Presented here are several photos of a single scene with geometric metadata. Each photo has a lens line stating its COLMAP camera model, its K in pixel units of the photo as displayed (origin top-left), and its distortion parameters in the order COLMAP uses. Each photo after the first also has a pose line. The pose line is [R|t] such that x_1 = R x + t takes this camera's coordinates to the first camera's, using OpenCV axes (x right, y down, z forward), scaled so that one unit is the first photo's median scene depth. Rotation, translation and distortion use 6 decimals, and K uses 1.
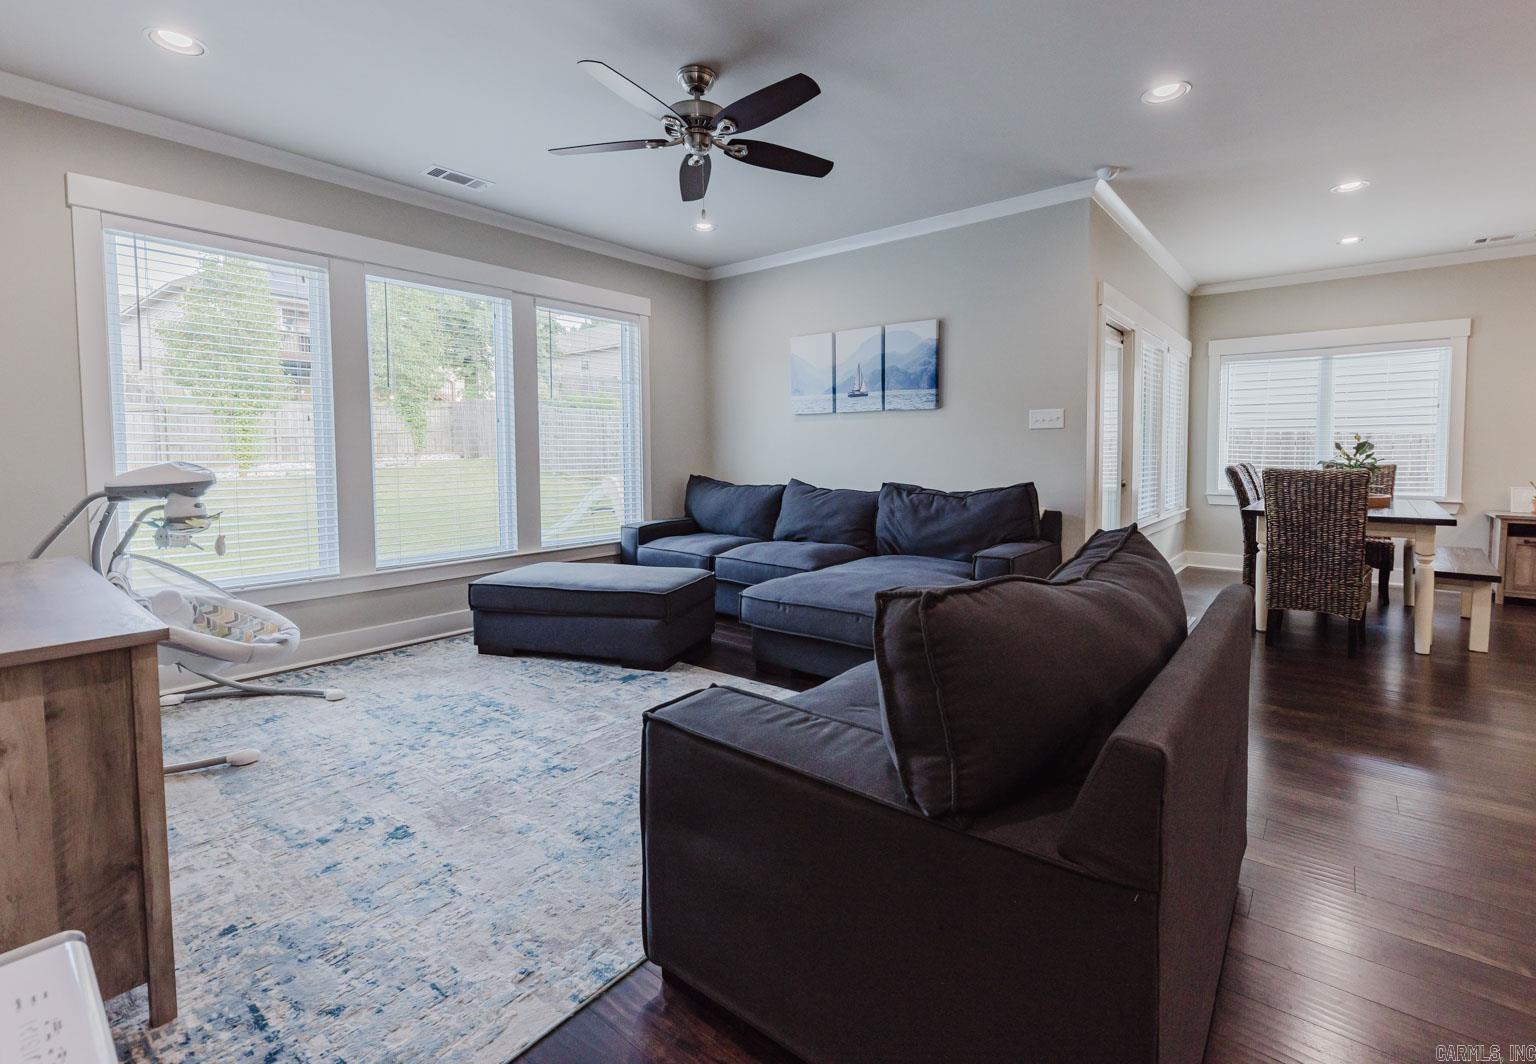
lens RADIAL K [[689.3, 0, 793.5], [0, 689.3, 484.2], [0, 0, 1]] dist [0.011380, -0.001582]
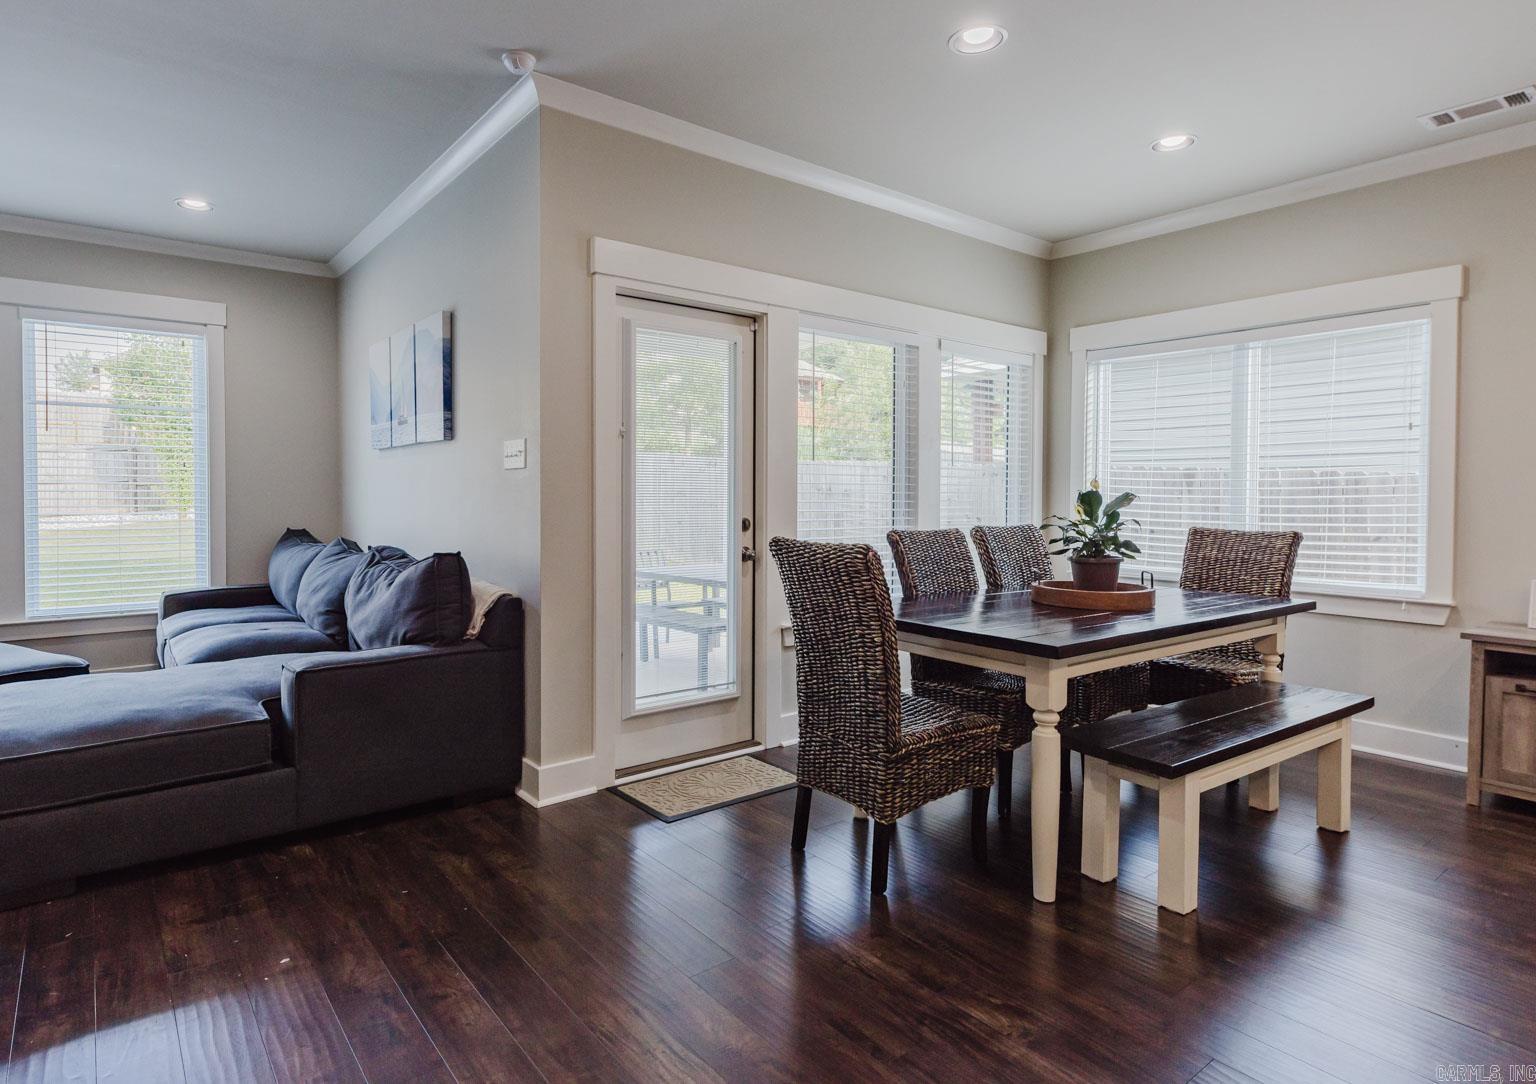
lens RADIAL K [[834.0, 0, 718.7], [0, 834.0, 510.7], [0, 0, 1]] dist [0.013247, -0.006192]
pose [[0.967031, 0.011530, -0.254397, 0.679115], [-0.018753, 0.999486, -0.025986, -0.022191], [0.253967, 0.029900, 0.966751, 0.265469]]
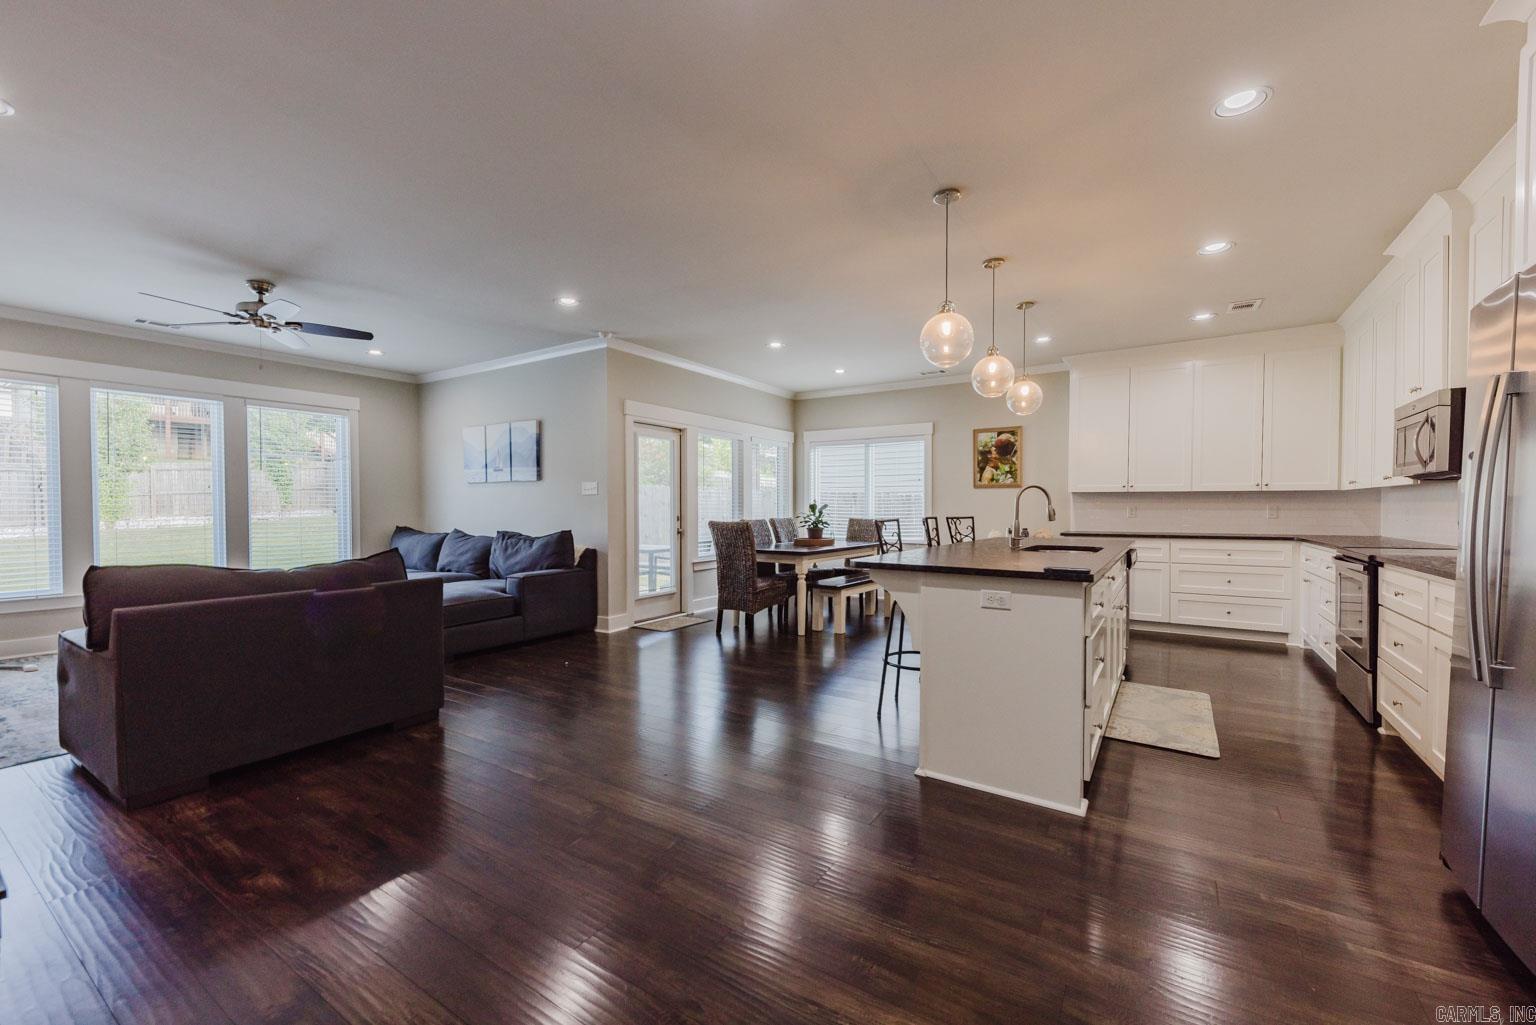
lens RADIAL K [[623.9, 0, 768.0], [0, 623.9, 518.3], [0, 0, 1]] dist [0.012041, -0.003250]
pose [[0.995466, 0.000365, 0.095119, 0.566588], [0.002472, 0.999556, -0.029698, 0.011914], [-0.095088, 0.029799, 0.995023, -0.368561]]
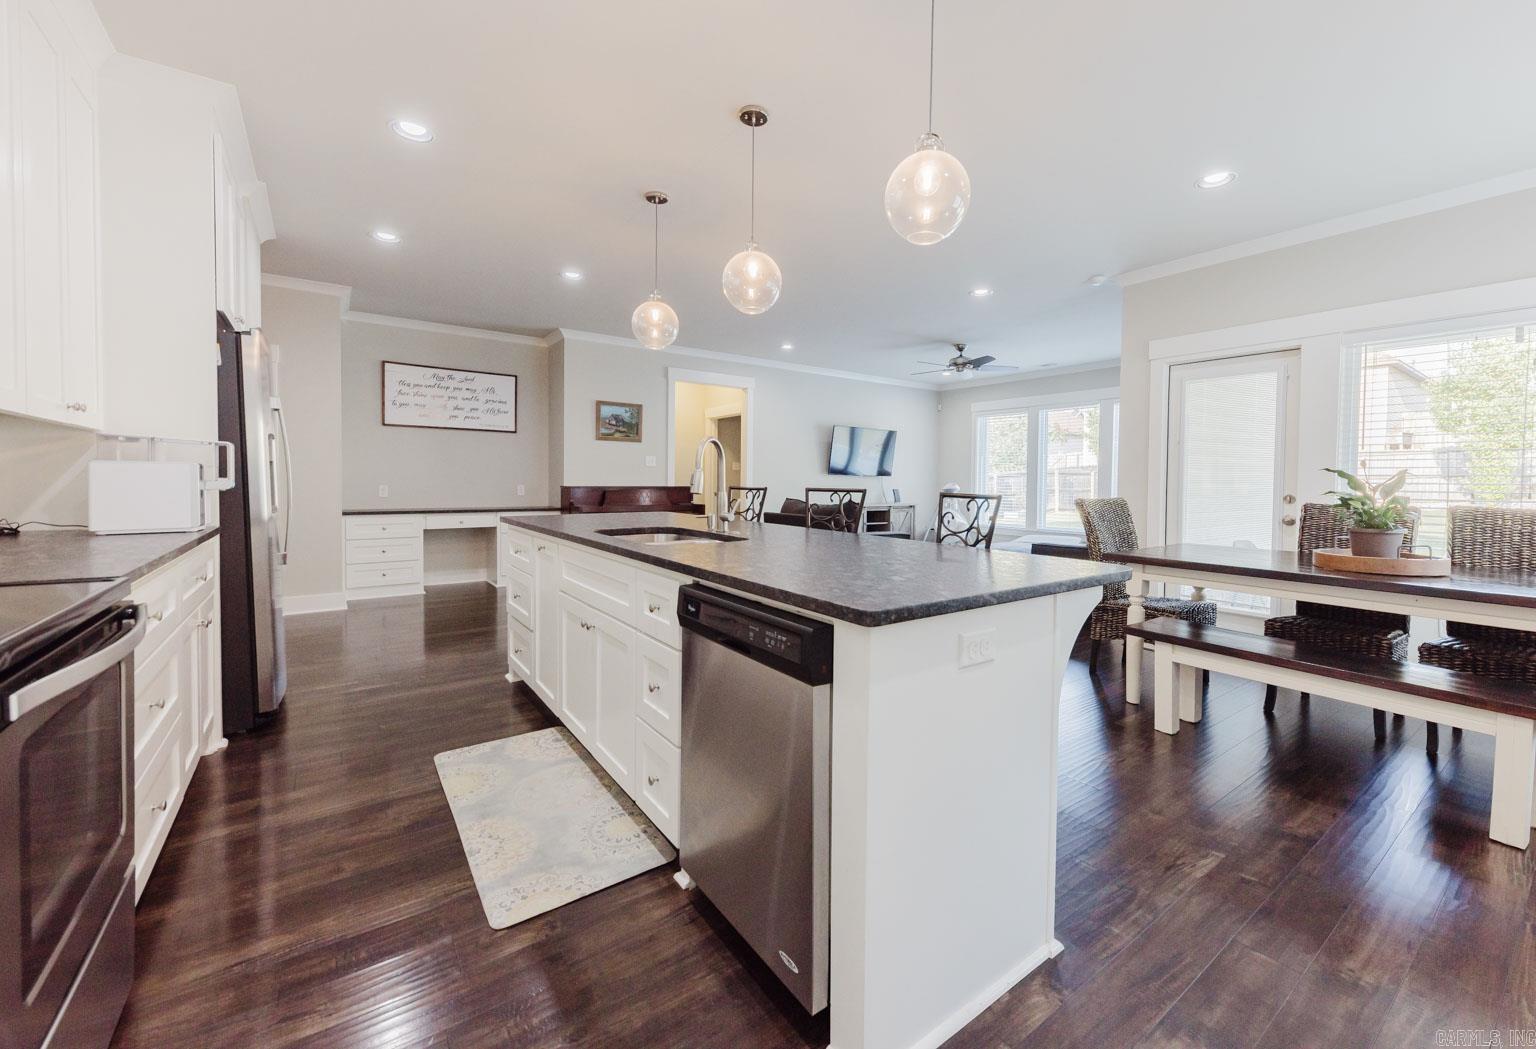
lens RADIAL K [[619.3, 0, 796.9], [0, 619.3, 497.8], [0, 0, 1]] dist [0.000307, -0.000013]
pose [[-0.257550, 0.027804, -0.965865, 1.490163], [-0.053955, 0.997613, 0.043105, -0.031802], [0.964757, 0.063215, -0.255435, 0.627433]]
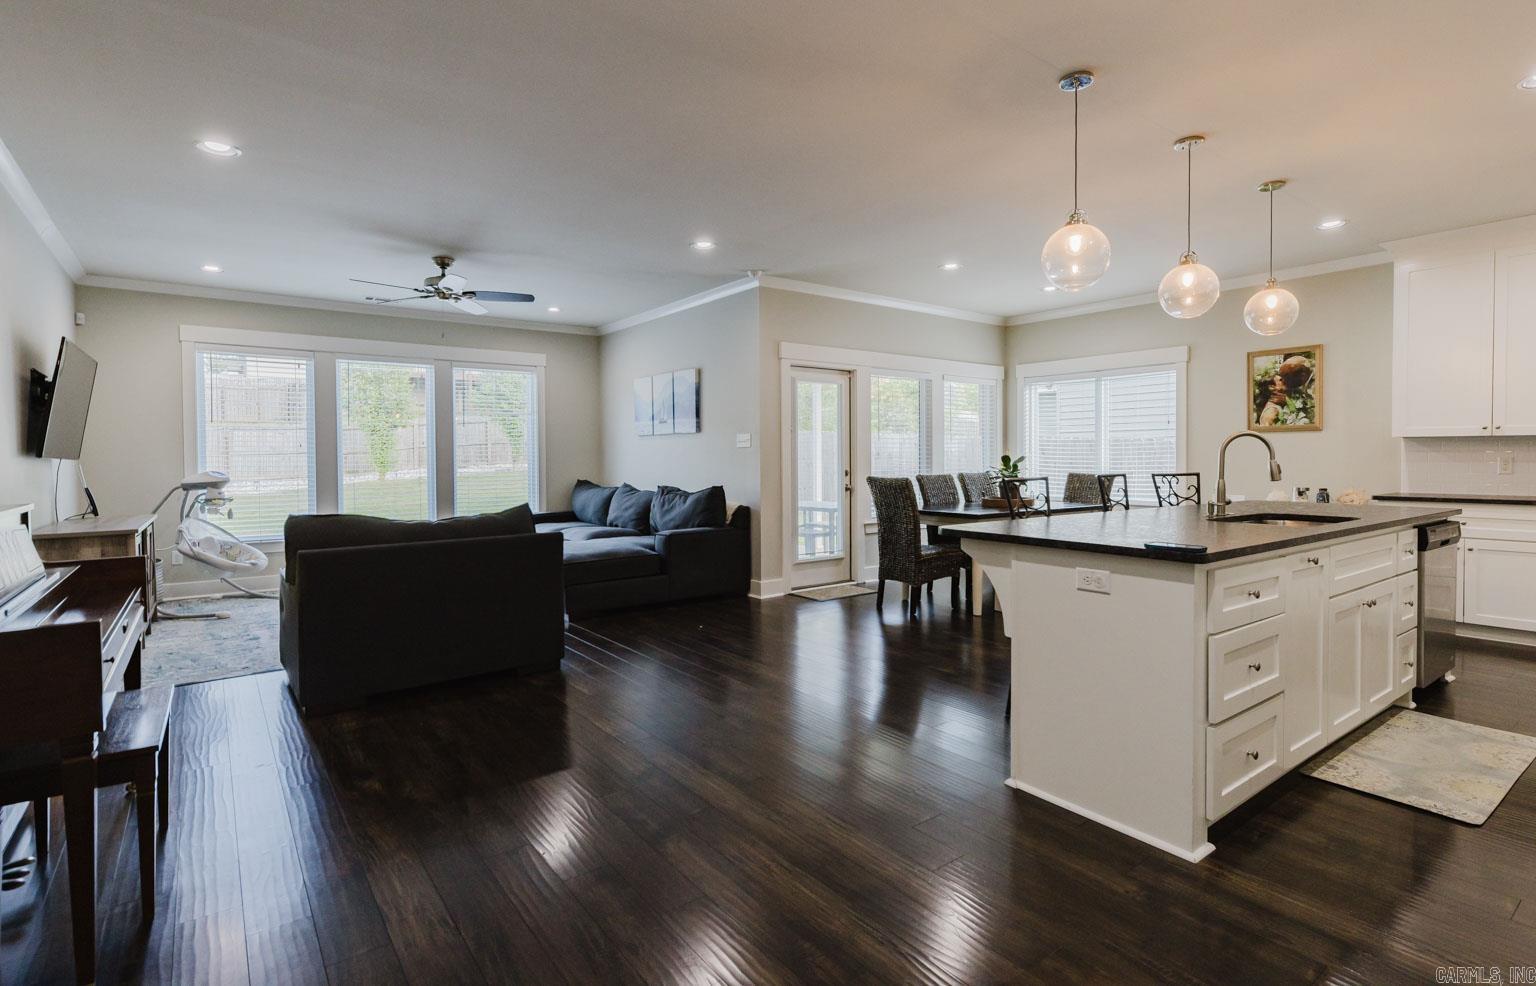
lens RADIAL K [[750.7, 0, 771.5], [0, 750.7, 467.4], [0, 0, 1]] dist [0.016549, -0.010676]
pose [[0.967985, 0.000951, -0.251007, 0.727180], [-0.008959, 0.999487, -0.030761, 0.005673], [0.250849, 0.032025, 0.967496, -0.417888]]
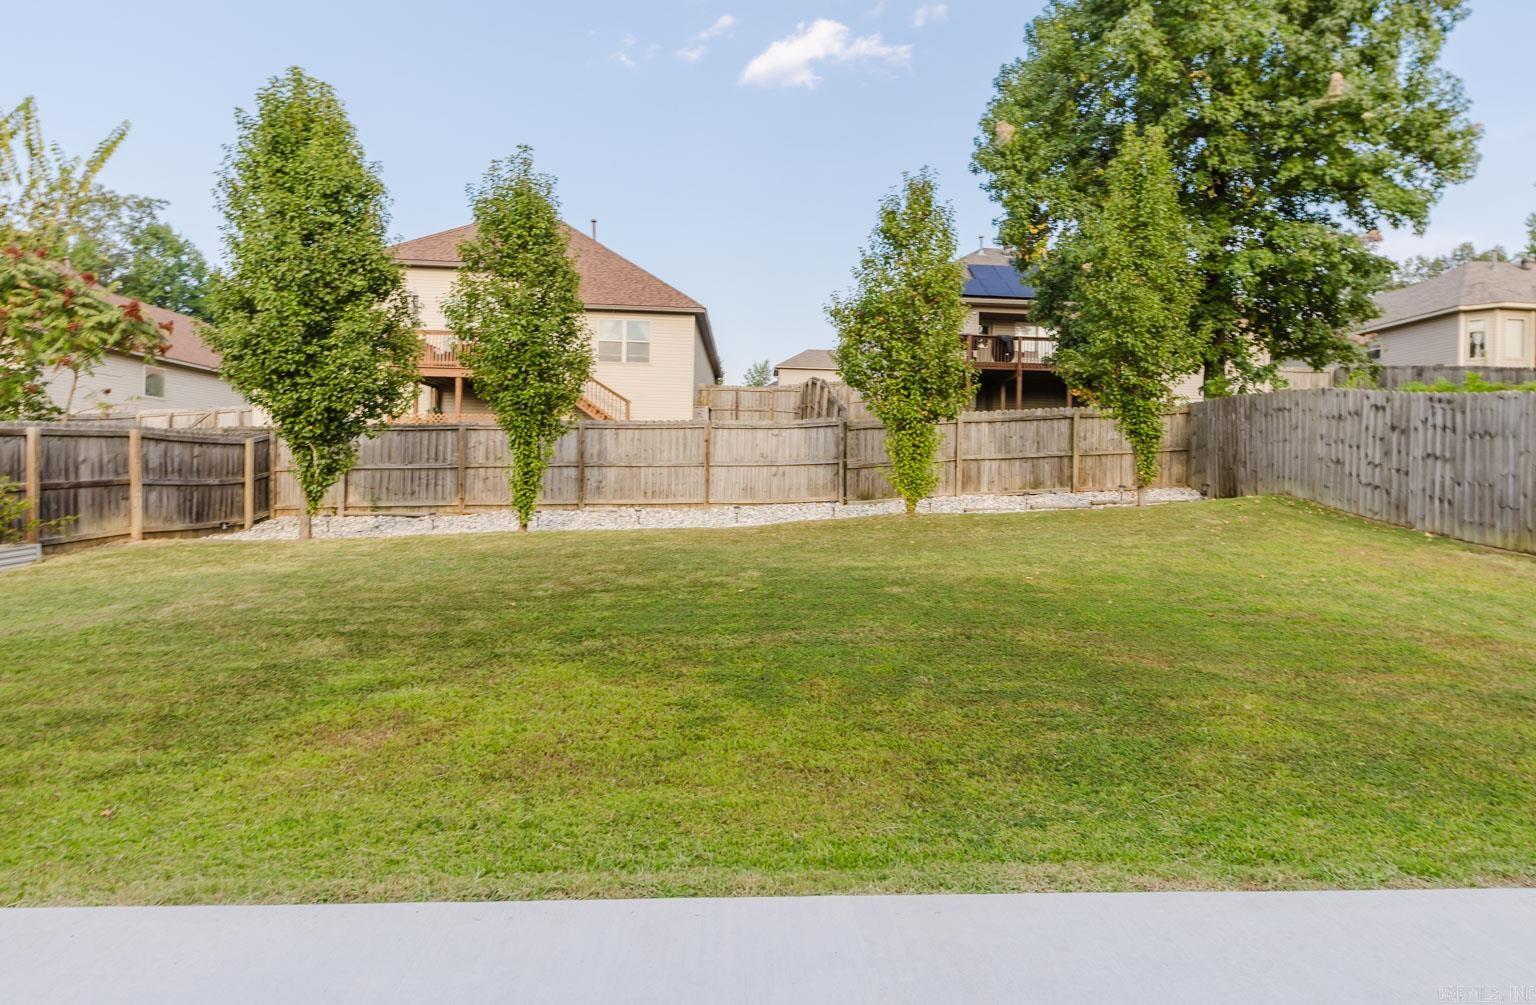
lens RADIAL K [[793.5, 0, 777.3], [0, 793.5, 496.0], [0, 0, 1]] dist [0.000291, -0.000249]
pose [[0.643130, 0.027388, -0.765267, -0.874862], [-0.057788, 0.998246, -0.012839, -0.033832], [0.763573, 0.052481, 0.643585, 1.262250]]
